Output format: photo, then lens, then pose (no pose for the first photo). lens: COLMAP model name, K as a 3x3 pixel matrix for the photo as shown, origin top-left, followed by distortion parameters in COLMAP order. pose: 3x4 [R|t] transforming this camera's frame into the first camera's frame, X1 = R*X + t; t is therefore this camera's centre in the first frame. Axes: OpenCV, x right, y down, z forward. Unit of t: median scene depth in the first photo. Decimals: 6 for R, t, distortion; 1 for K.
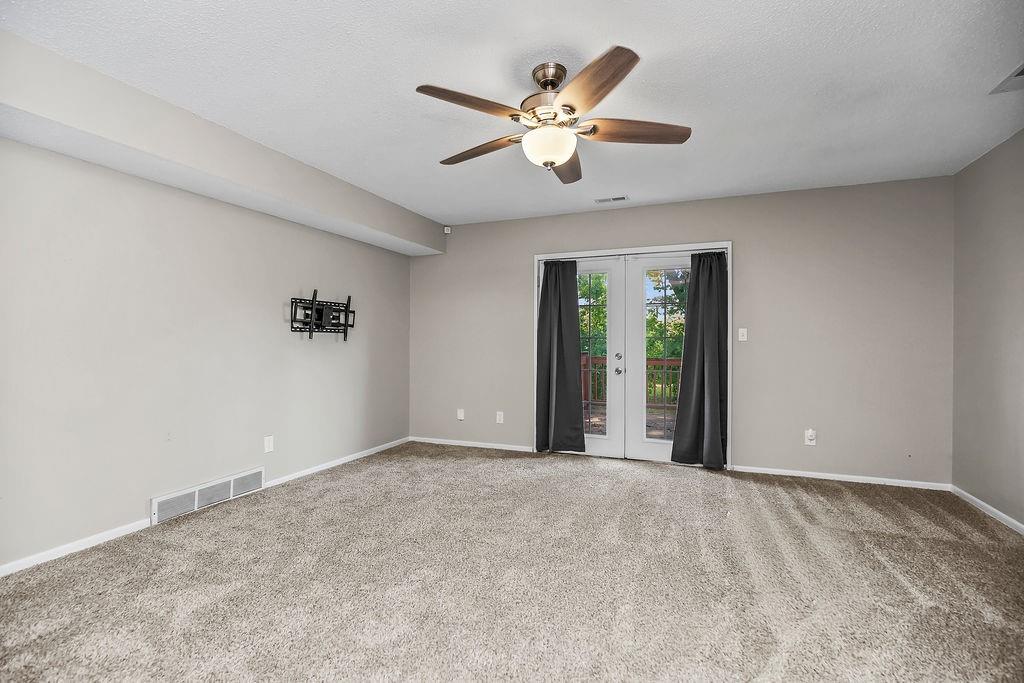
lens RADIAL K [[471.5, 0, 509.7], [0, 471.5, 339.7], [0, 0, 1]] dist [-0.003081, -0.001074]
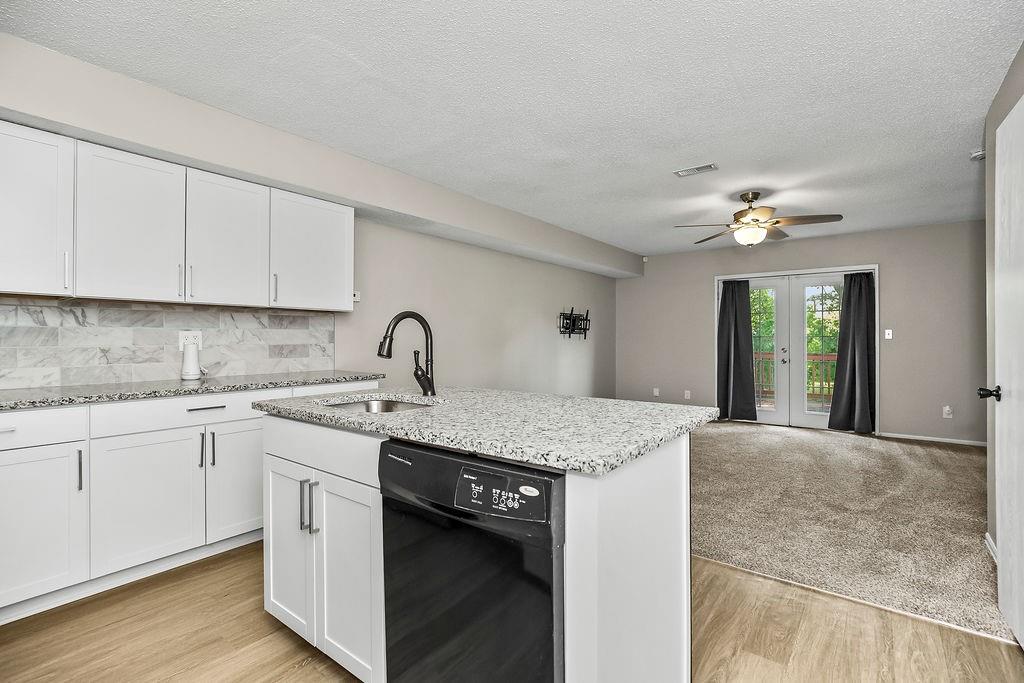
lens RADIAL K [[473.9, 0, 514.2], [0, 473.9, 334.9], [0, 0, 1]] dist [-0.004927, -0.000175]
pose [[0.965722, -0.004134, -0.259546, -0.174392], [0.003498, 0.999990, -0.002911, -0.008437], [0.259555, 0.001904, 0.965726, -0.545869]]
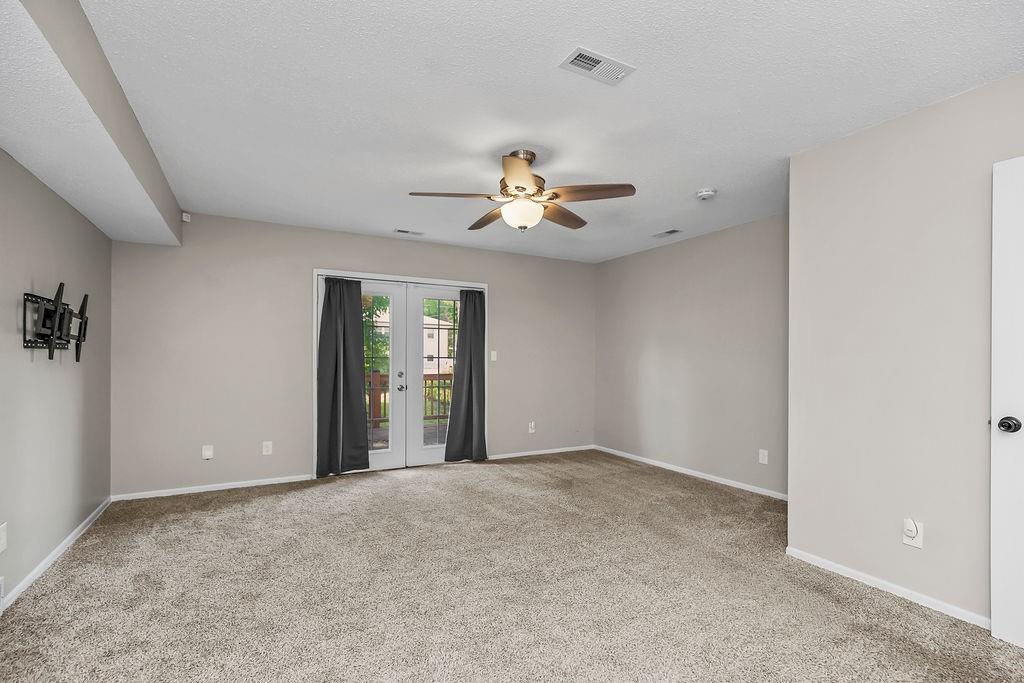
lens RADIAL K [[479.3, 0, 521.2], [0, 479.3, 355.3], [0, 0, 1]] dist [-0.003785, -0.000153]
pose [[0.625892, 0.005446, 0.779891, -0.488630], [-0.009291, 0.999957, 0.000473, -0.013208], [-0.779854, -0.007541, 0.625916, 0.094885]]
